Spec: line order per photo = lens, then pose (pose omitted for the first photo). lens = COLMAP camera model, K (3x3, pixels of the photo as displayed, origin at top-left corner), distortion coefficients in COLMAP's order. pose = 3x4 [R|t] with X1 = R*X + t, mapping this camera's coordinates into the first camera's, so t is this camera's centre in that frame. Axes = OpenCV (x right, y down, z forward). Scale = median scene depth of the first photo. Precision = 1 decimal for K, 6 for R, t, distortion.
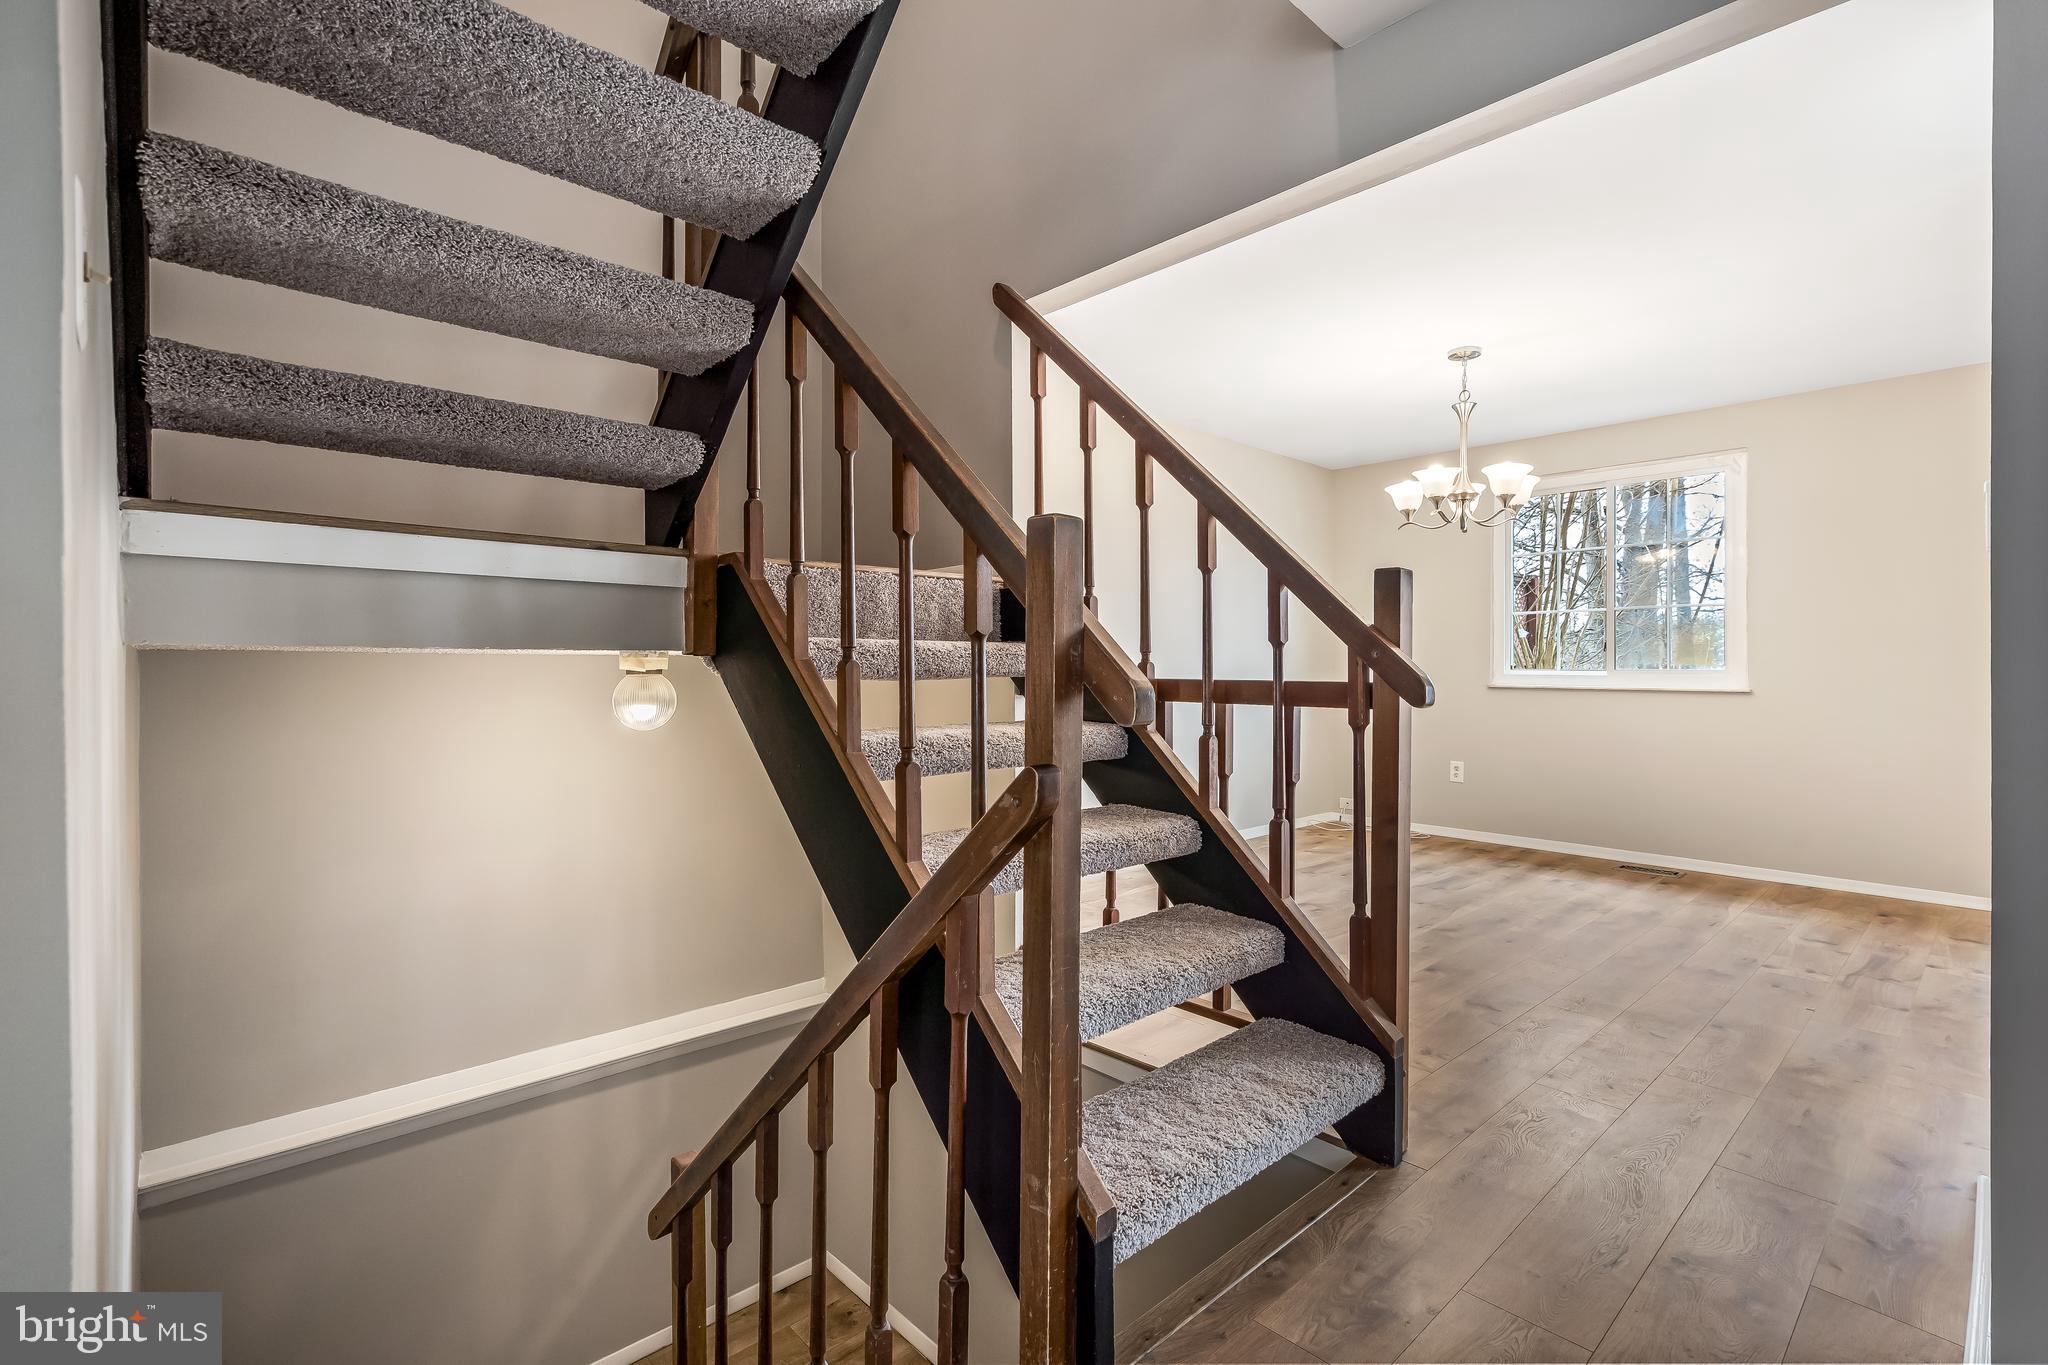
lens RADIAL K [[928.5, 0, 1026.5], [0, 928.5, 677.4], [0, 0, 1]] dist [0.000783, 0.000104]
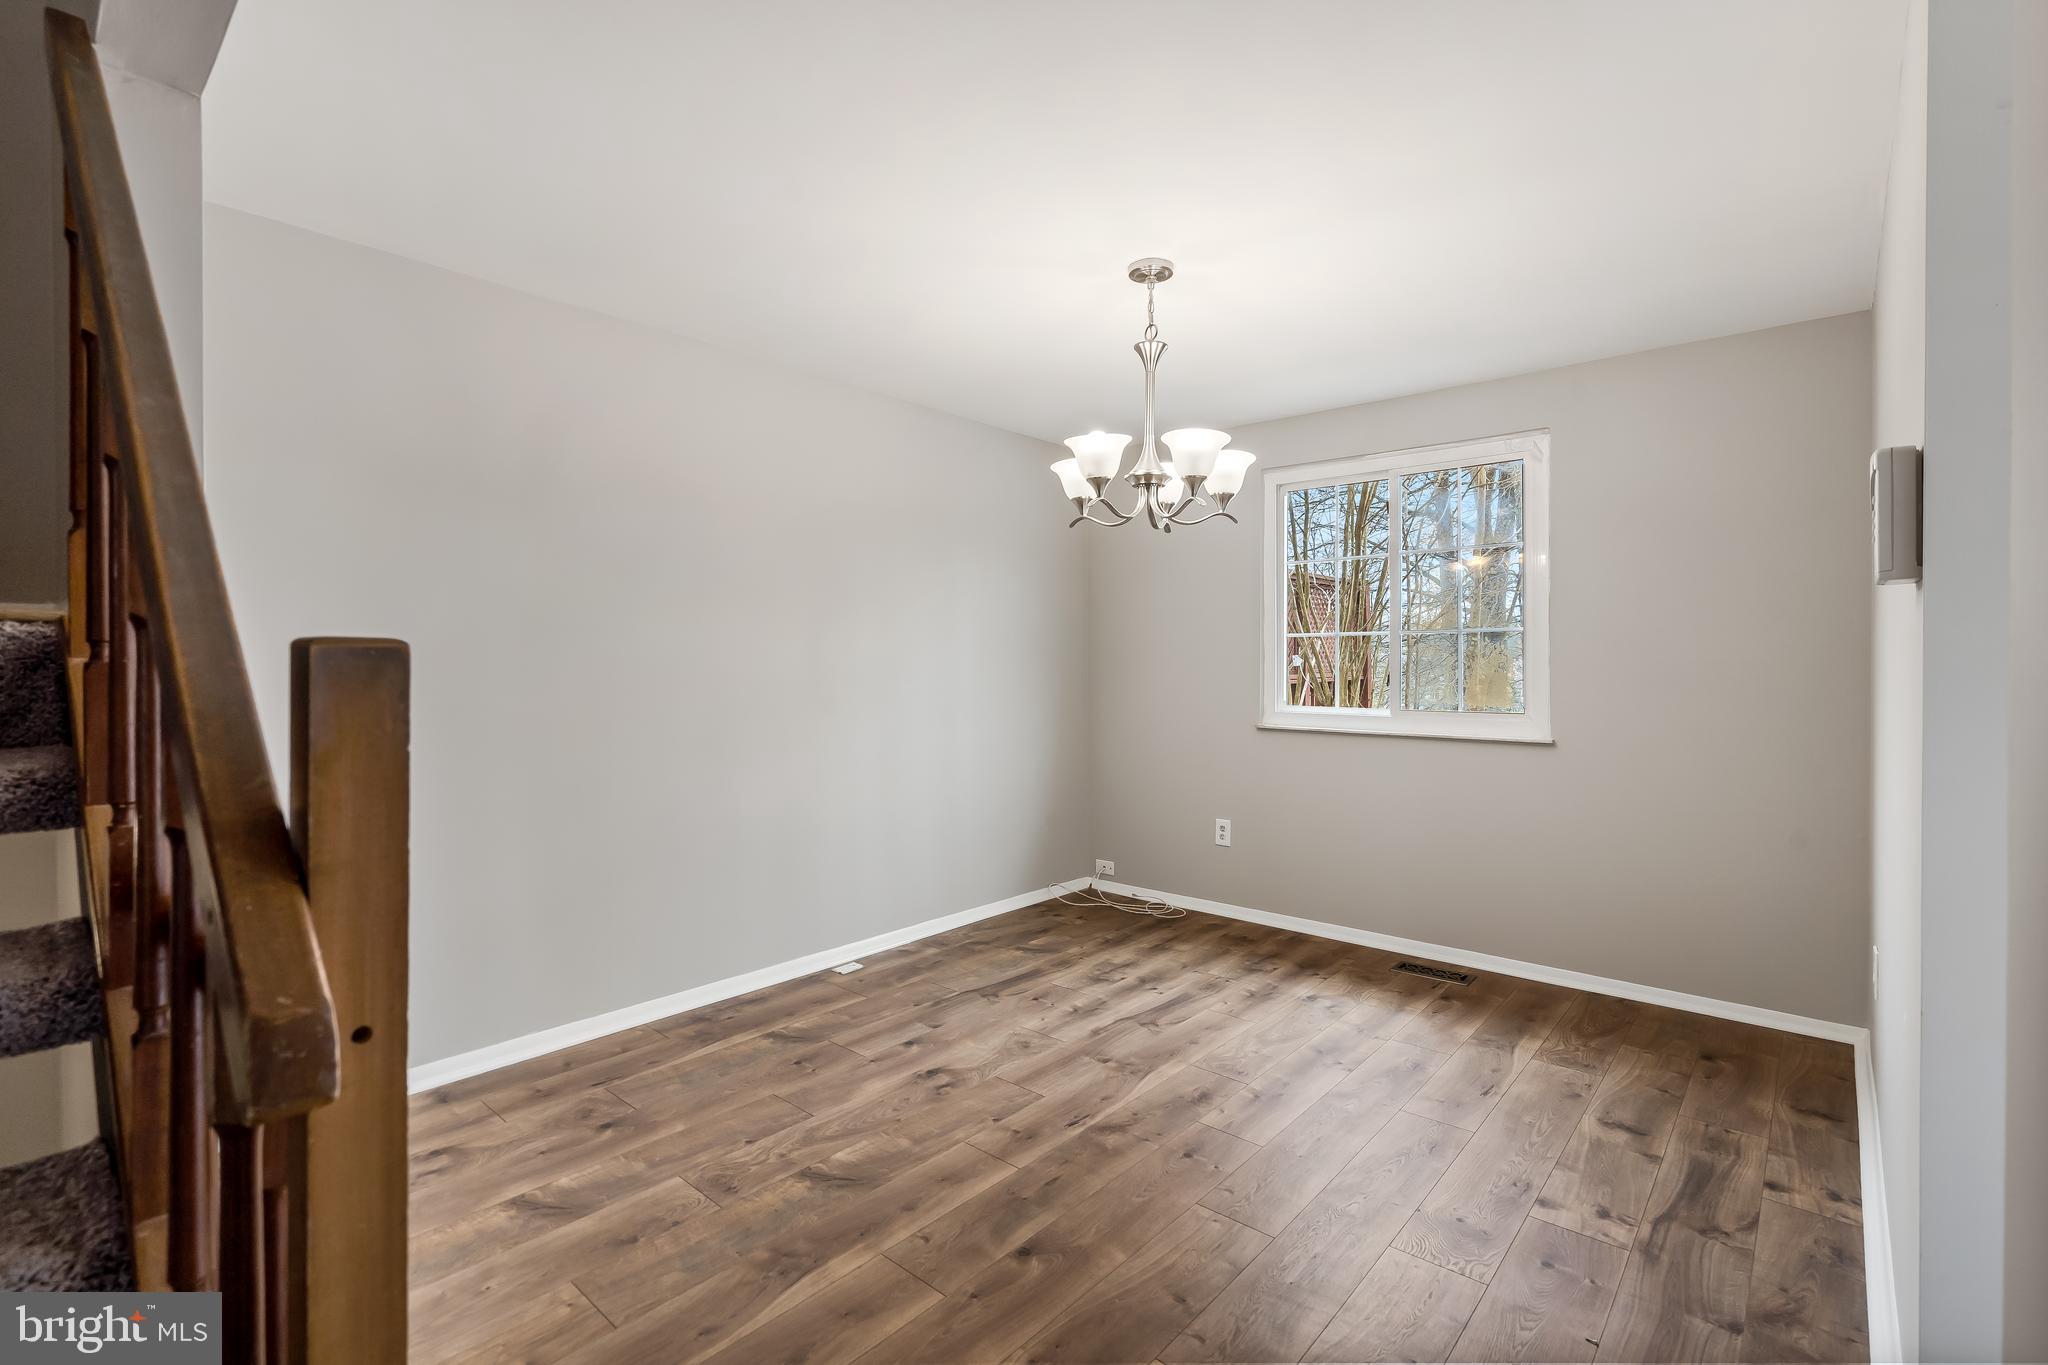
lens RADIAL K [[935.7, 0, 1024.0], [0, 935.7, 682.5], [0, 0, 1]] dist [0.000065, -0.000188]
pose [[0.993904, -0.003918, 0.110176, 0.288850], [0.002956, 0.999956, 0.008886, -0.049598], [-0.110206, -0.008506, 0.993872, 0.309726]]
